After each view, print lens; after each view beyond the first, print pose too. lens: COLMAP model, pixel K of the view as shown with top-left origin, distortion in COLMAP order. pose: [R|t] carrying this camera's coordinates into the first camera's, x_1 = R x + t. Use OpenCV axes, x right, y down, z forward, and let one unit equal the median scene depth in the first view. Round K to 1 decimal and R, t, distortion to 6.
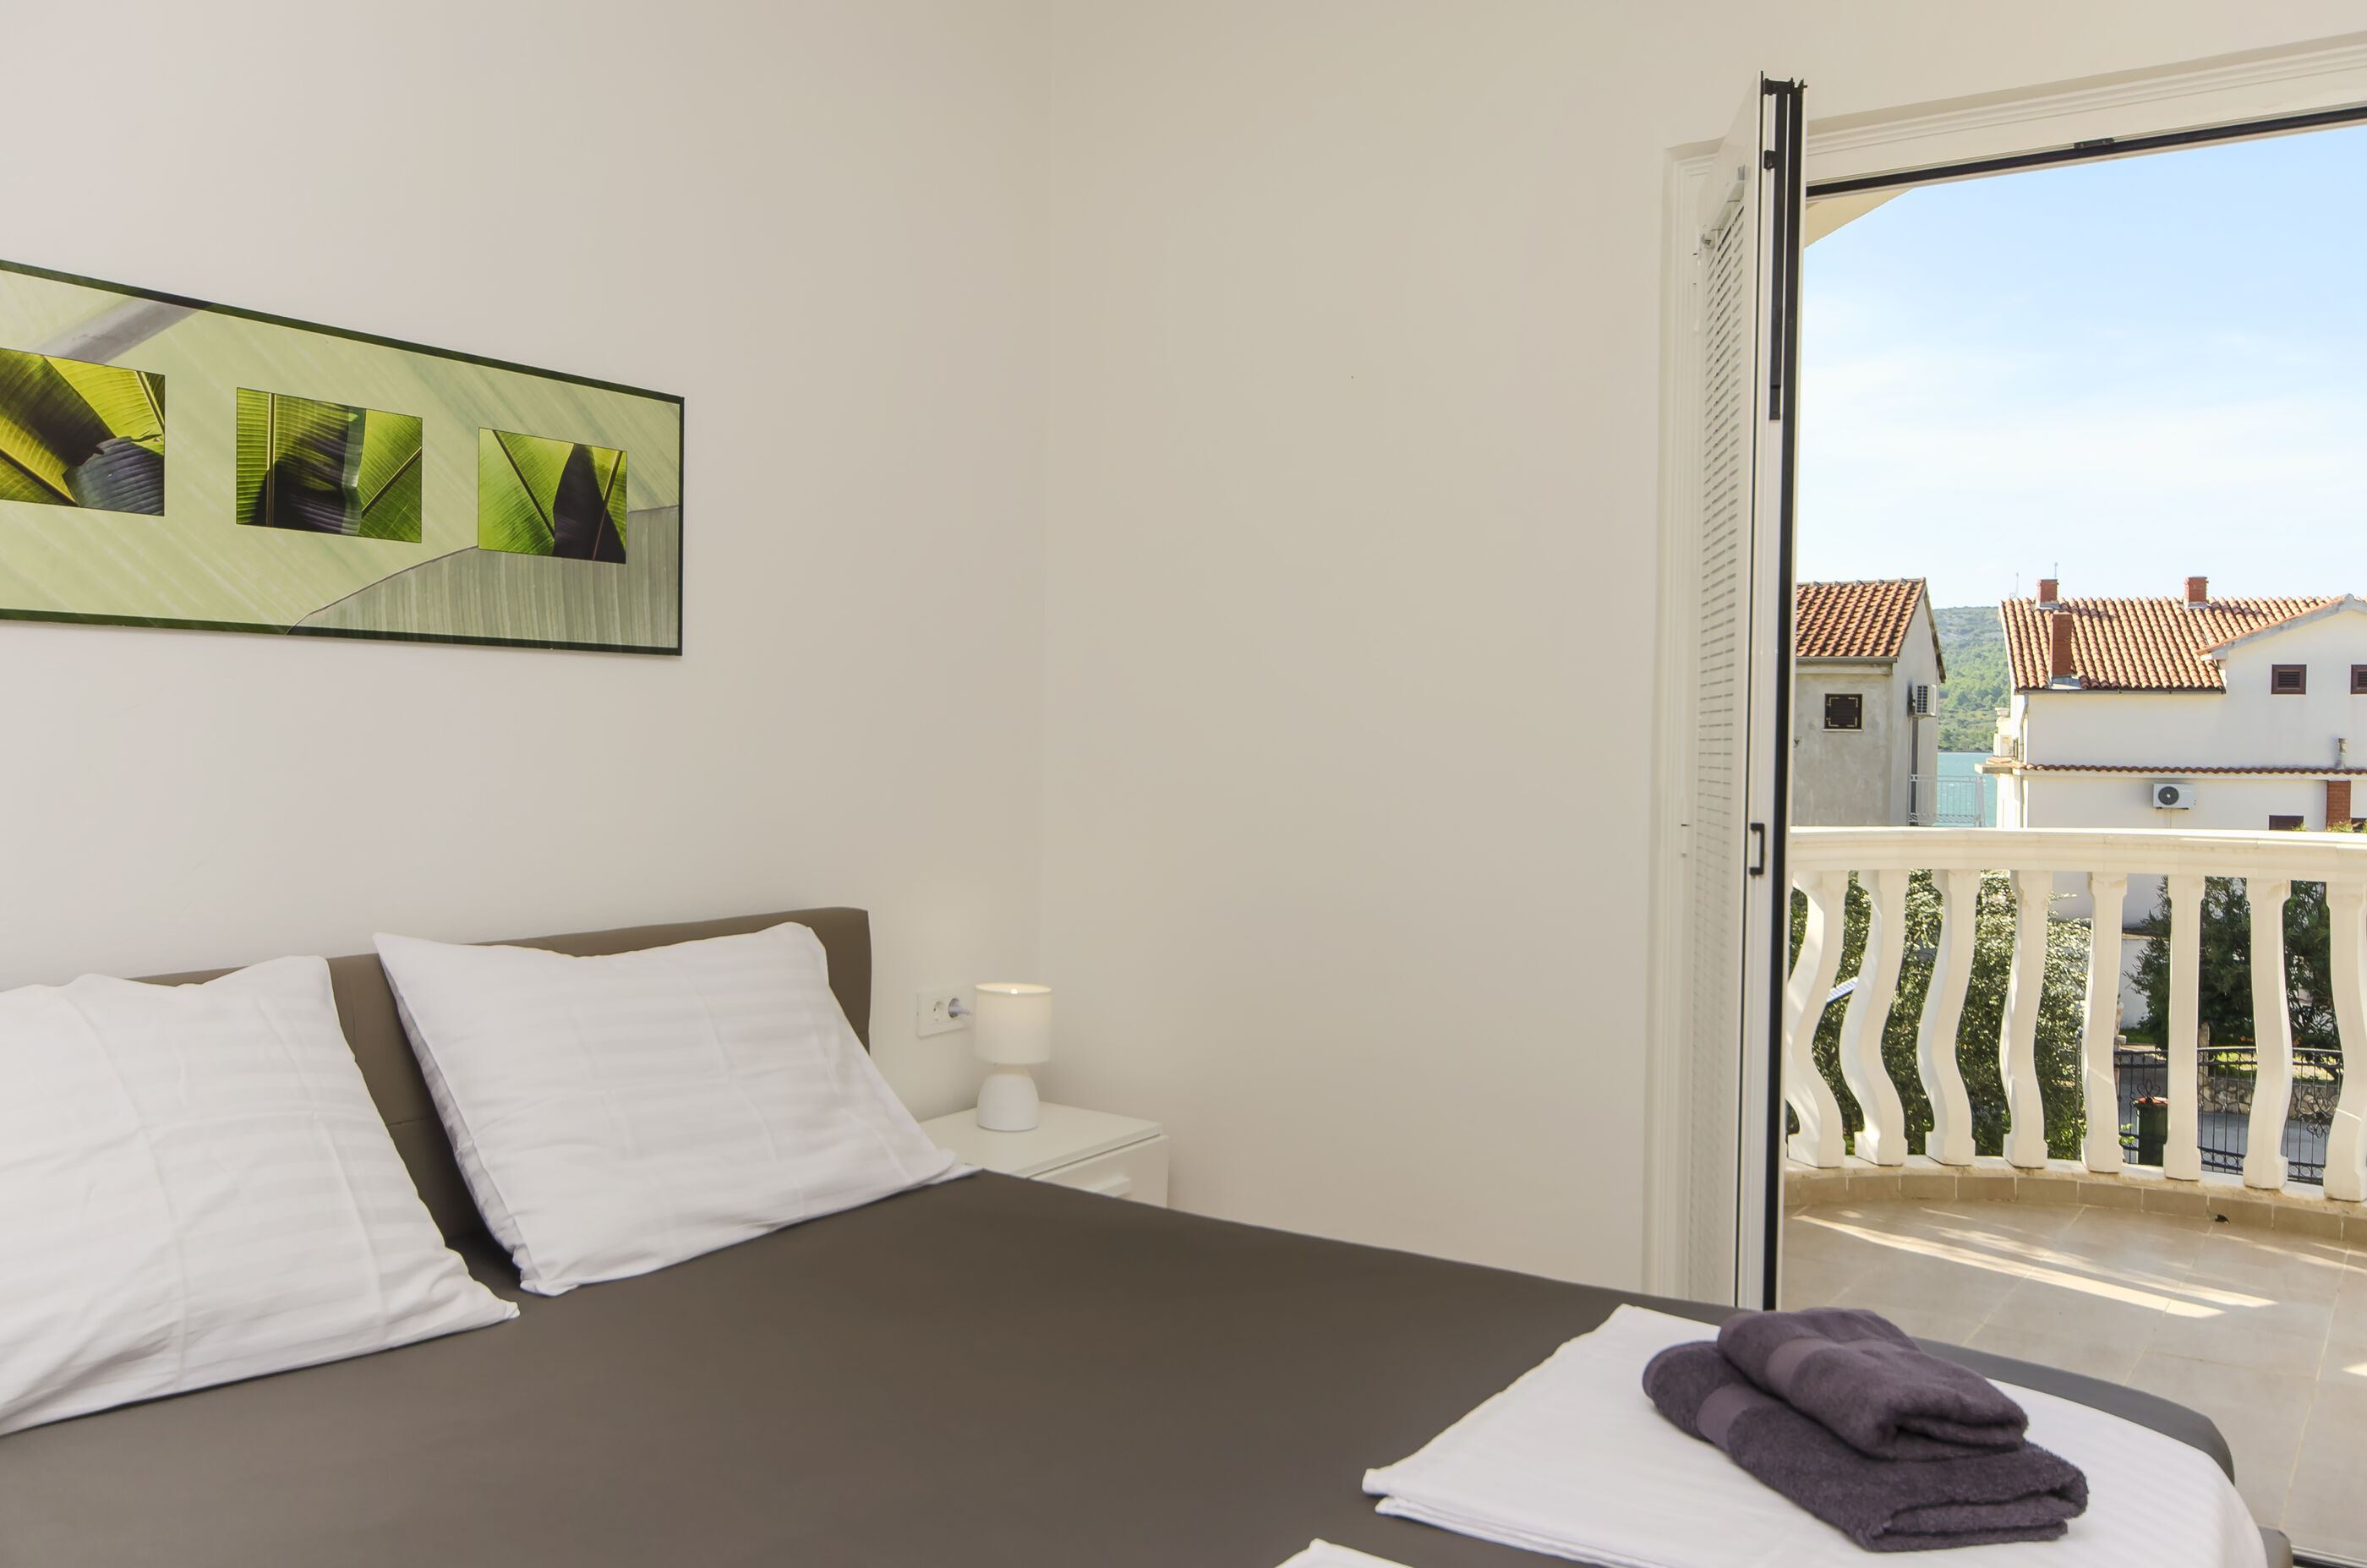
lens RADIAL K [[2006.5, 0, 1197.5], [0, 2006.5, 773.7], [0, 0, 1]] dist [0.008236, 0.014482]
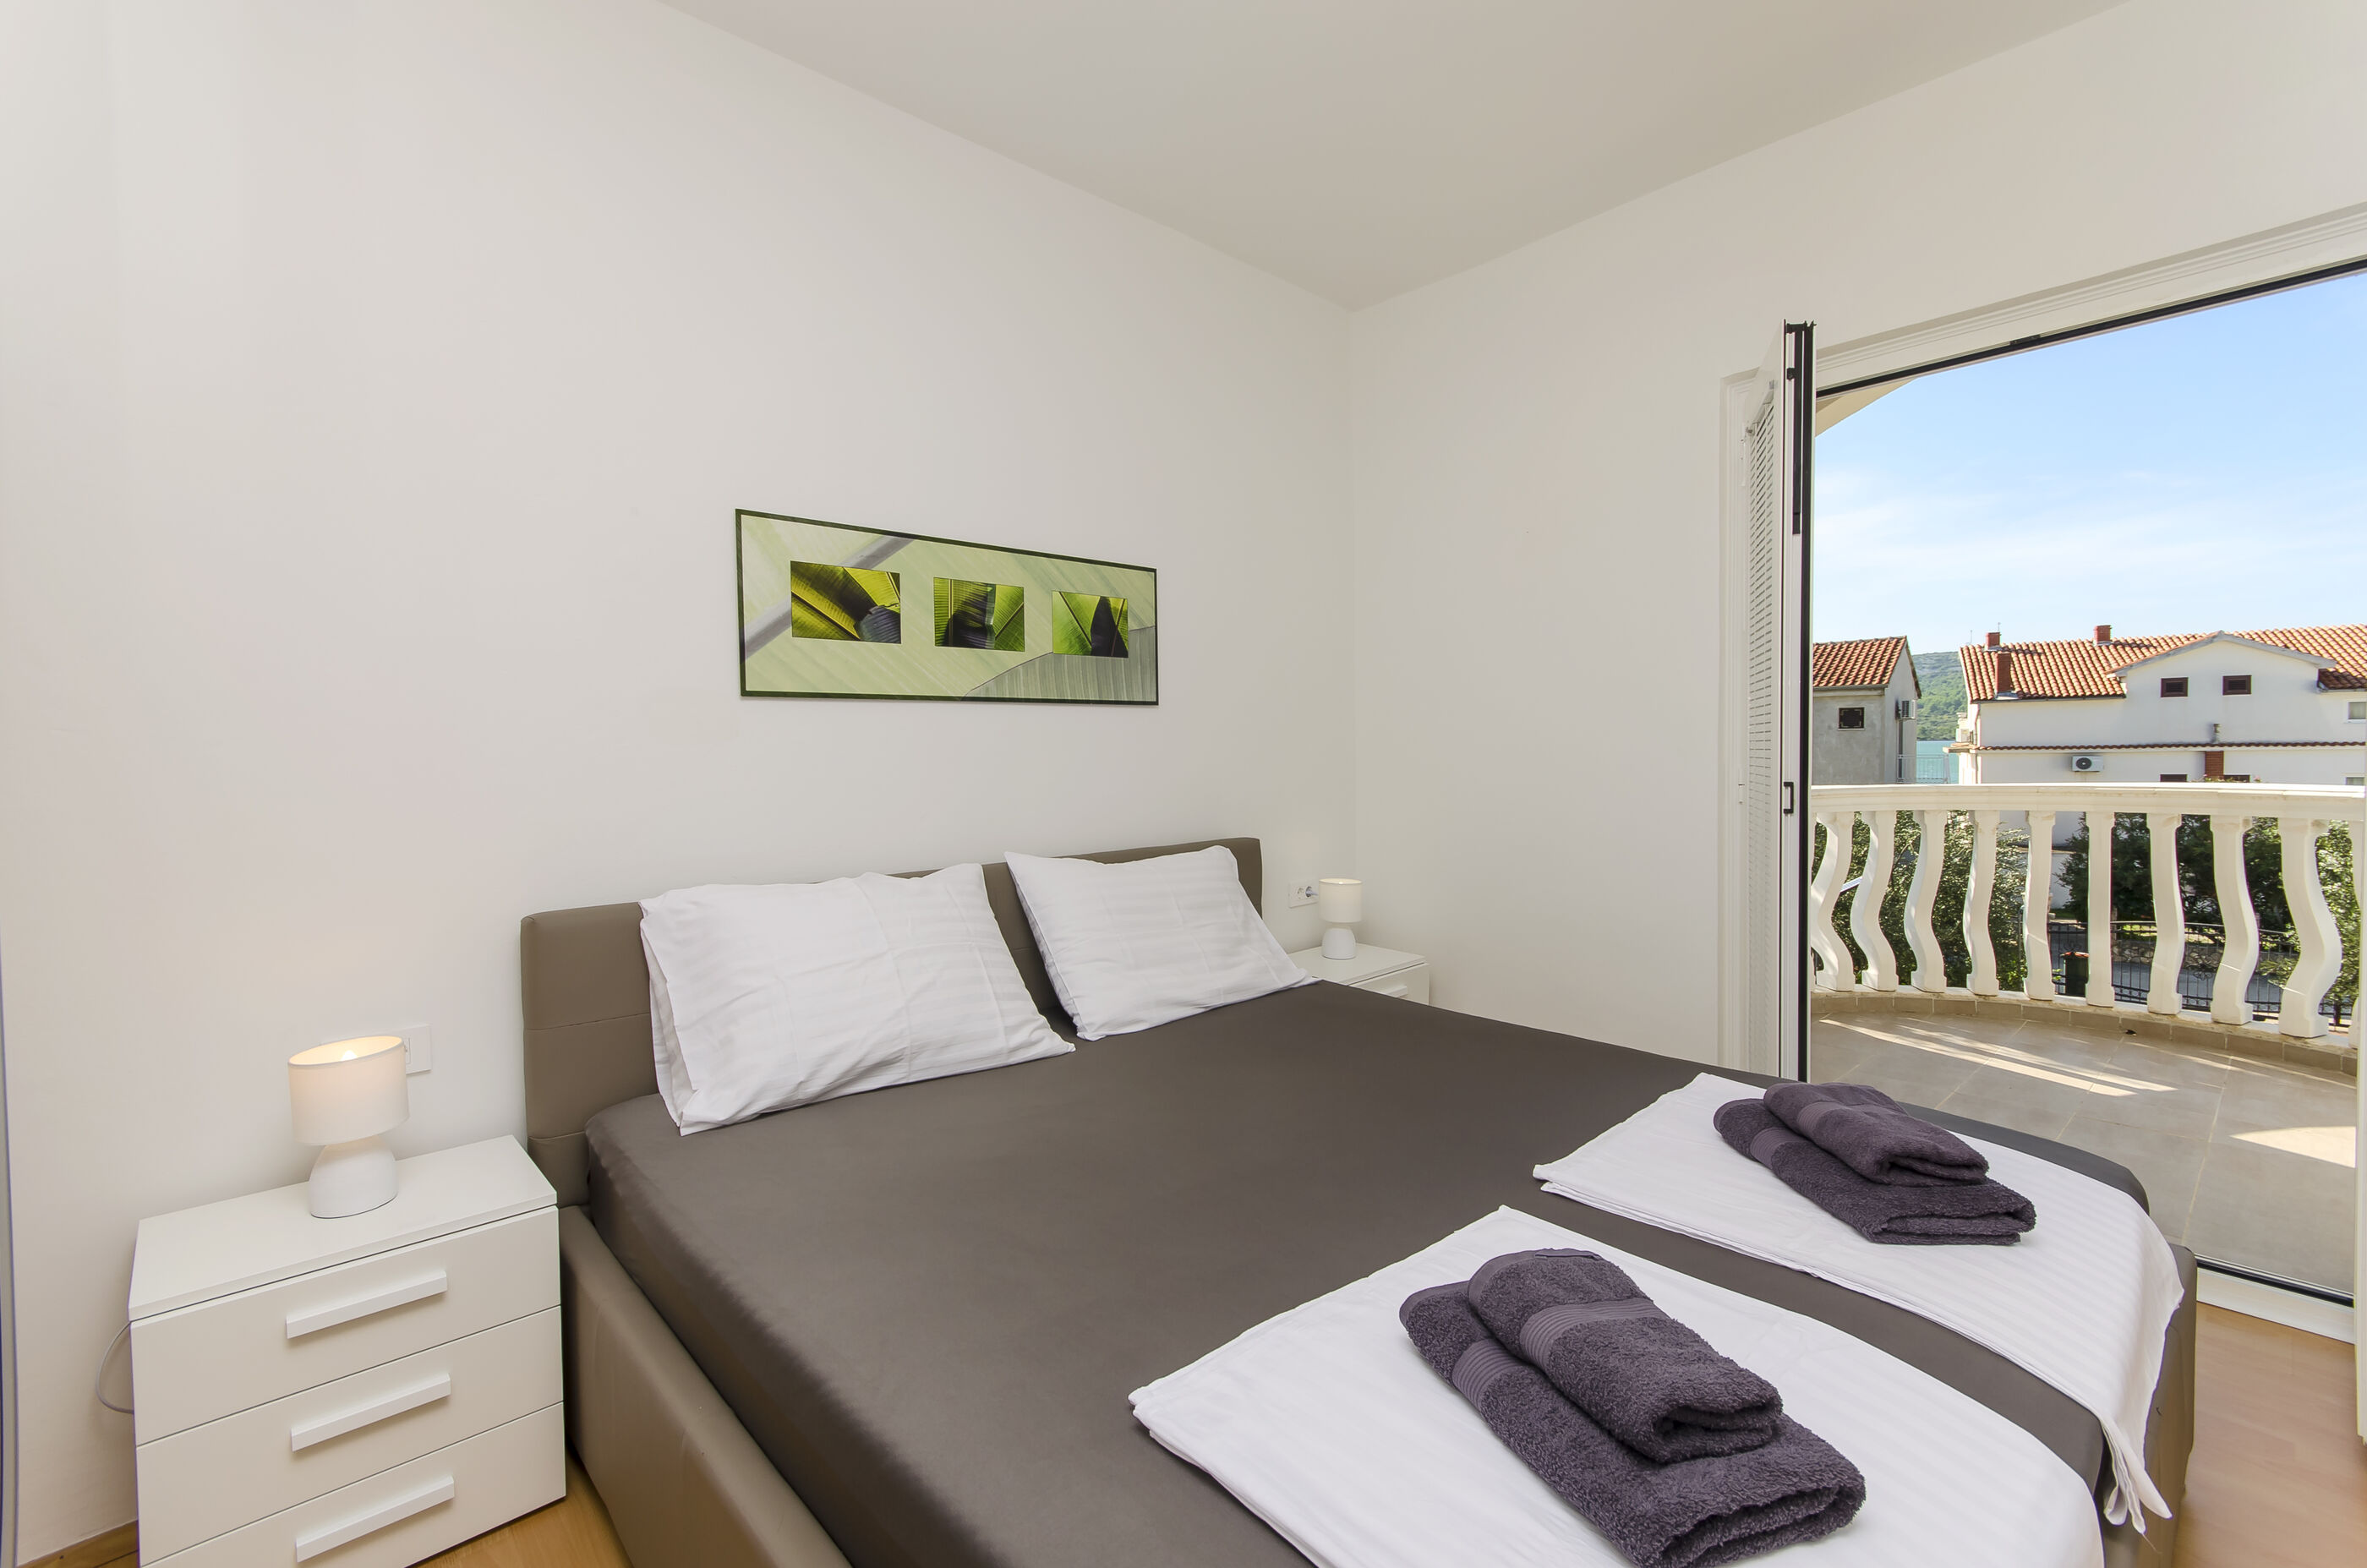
lens RADIAL K [[1054.6, 0, 1192.5], [0, 1054.6, 781.5], [0, 0, 1]] dist [0.011275, 0.004215]
pose [[0.969525, -0.020115, -0.244166, 0.018437], [0.023092, 0.999690, 0.009338, 0.005058], [0.243903, -0.014692, 0.969688, 0.044652]]
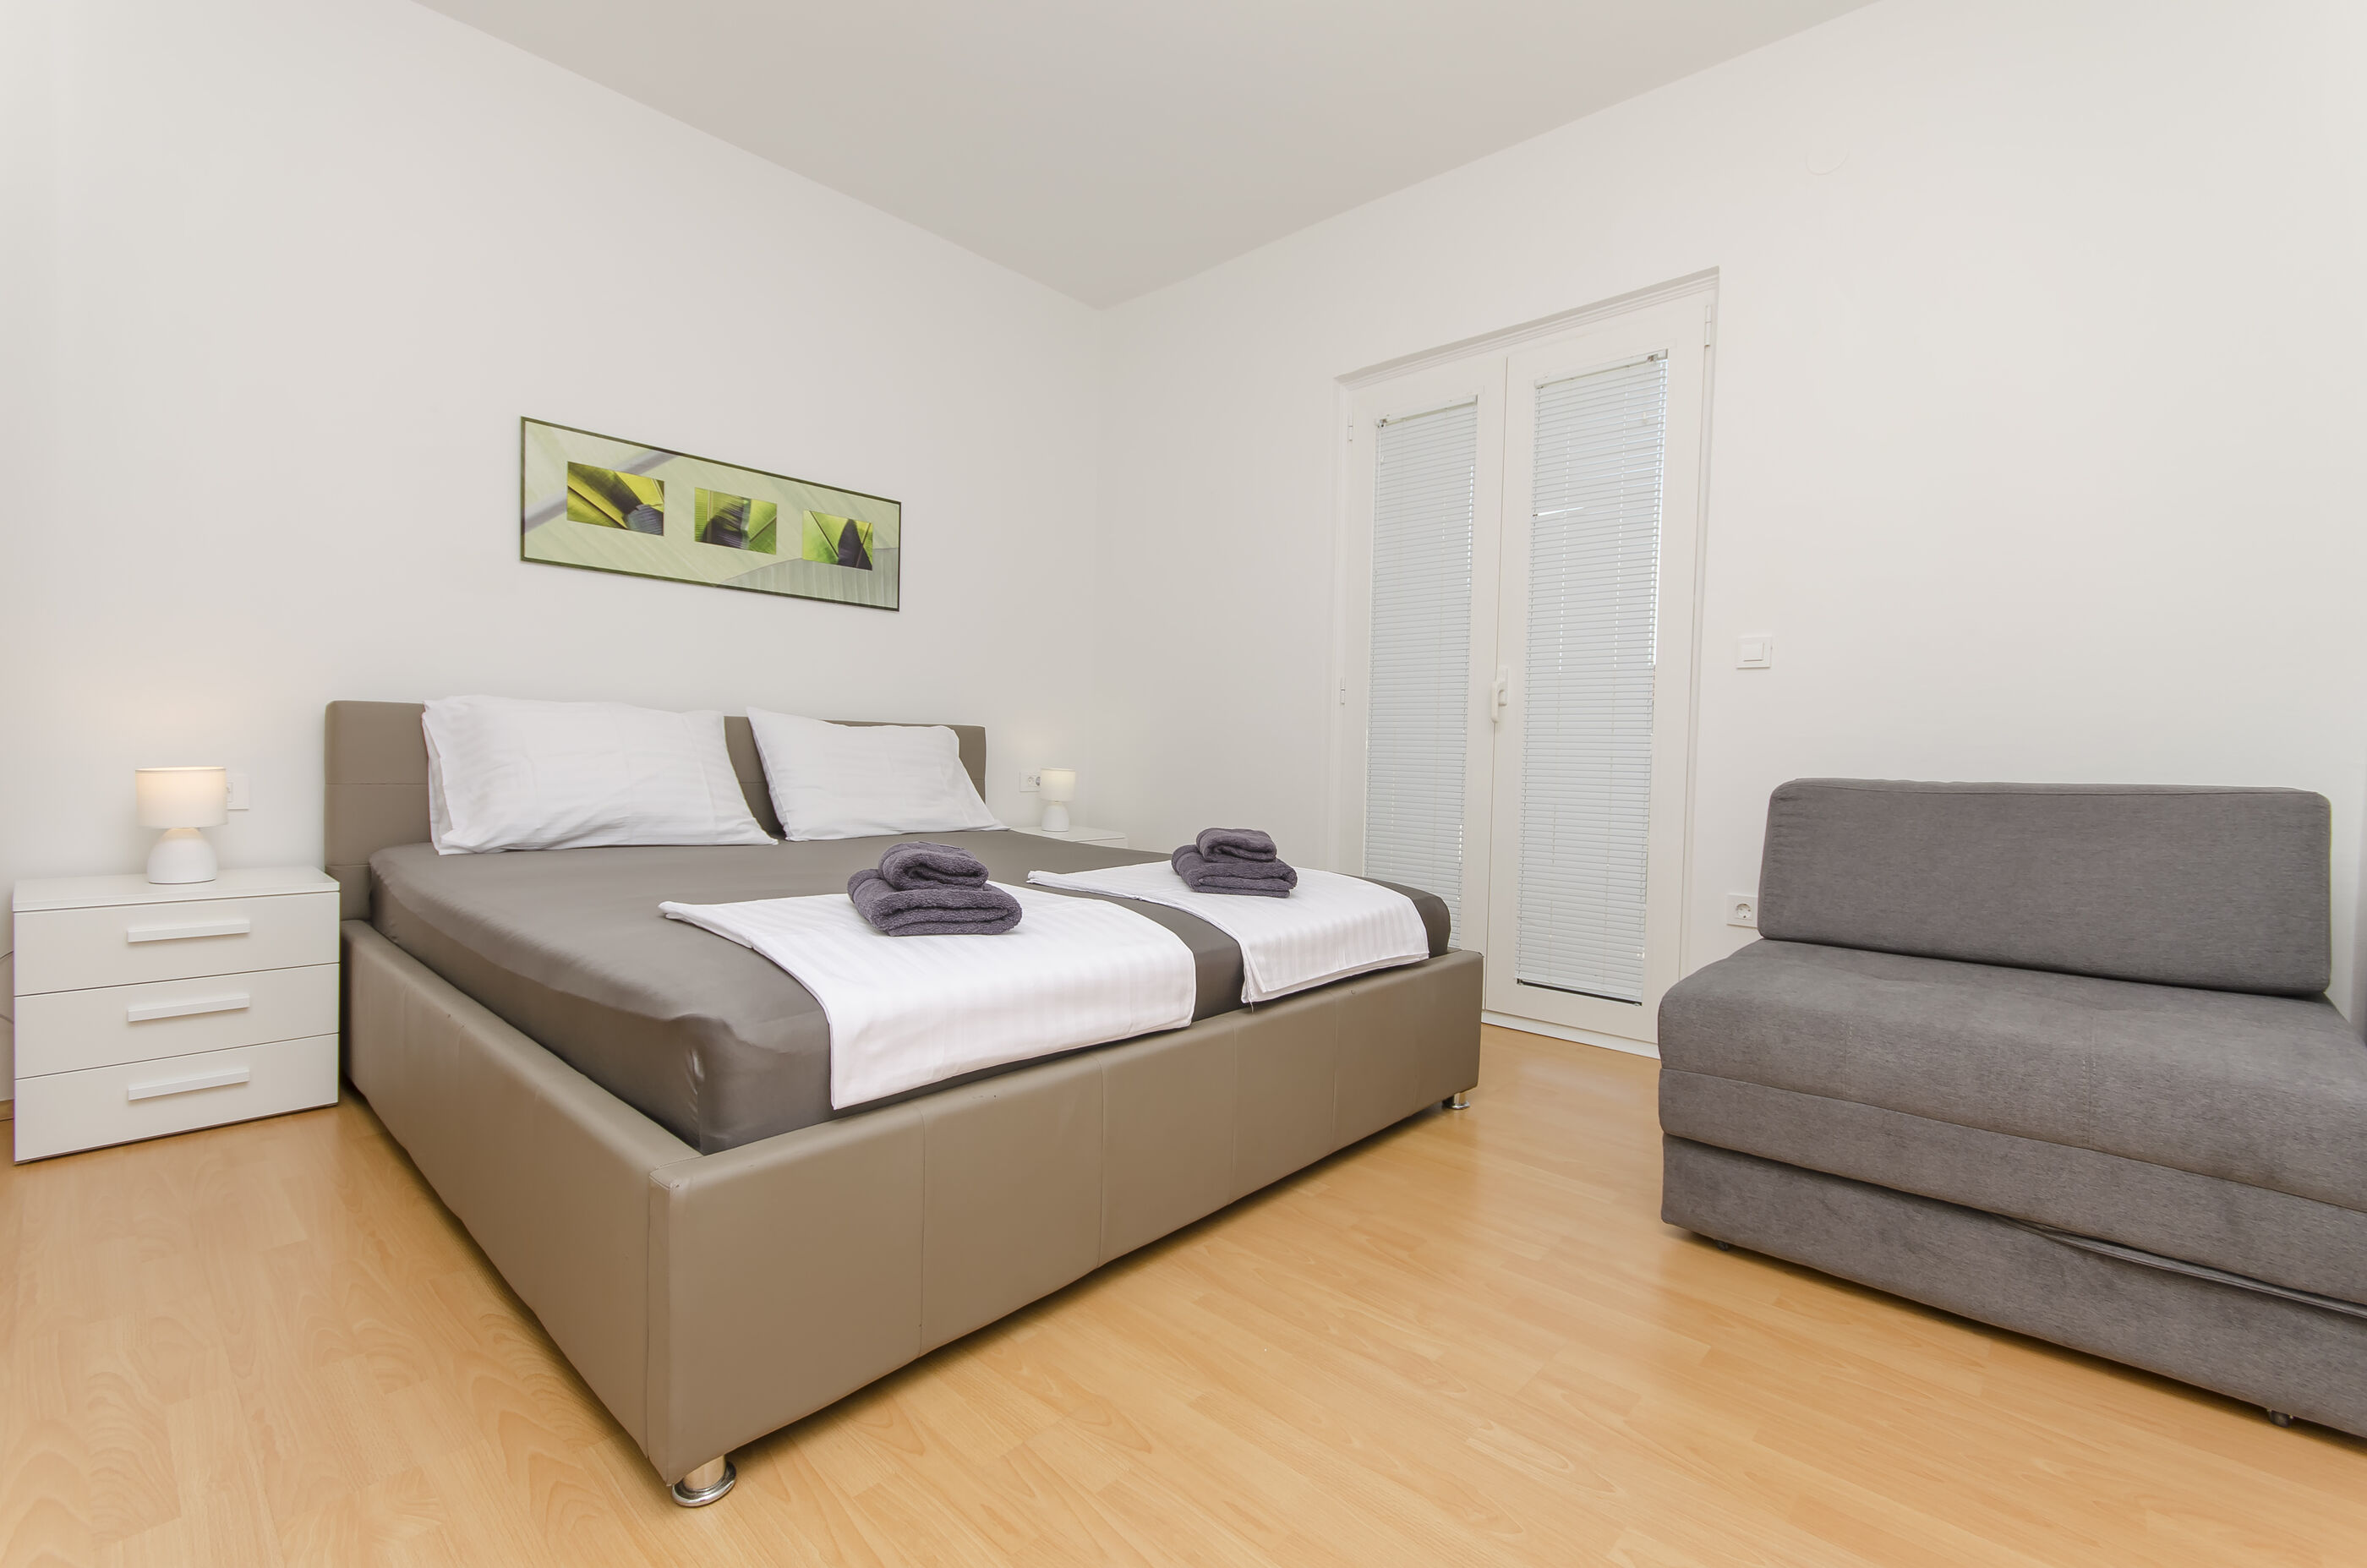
lens RADIAL K [[1054.6, 0, 1192.5], [0, 1054.6, 781.5], [0, 0, 1]] dist [0.011275, 0.004215]
pose [[0.984812, 0.014829, -0.172992, 0.336779], [-0.014722, 0.999890, 0.001902, 0.149384], [0.173001, 0.000674, 0.984921, -0.182279]]
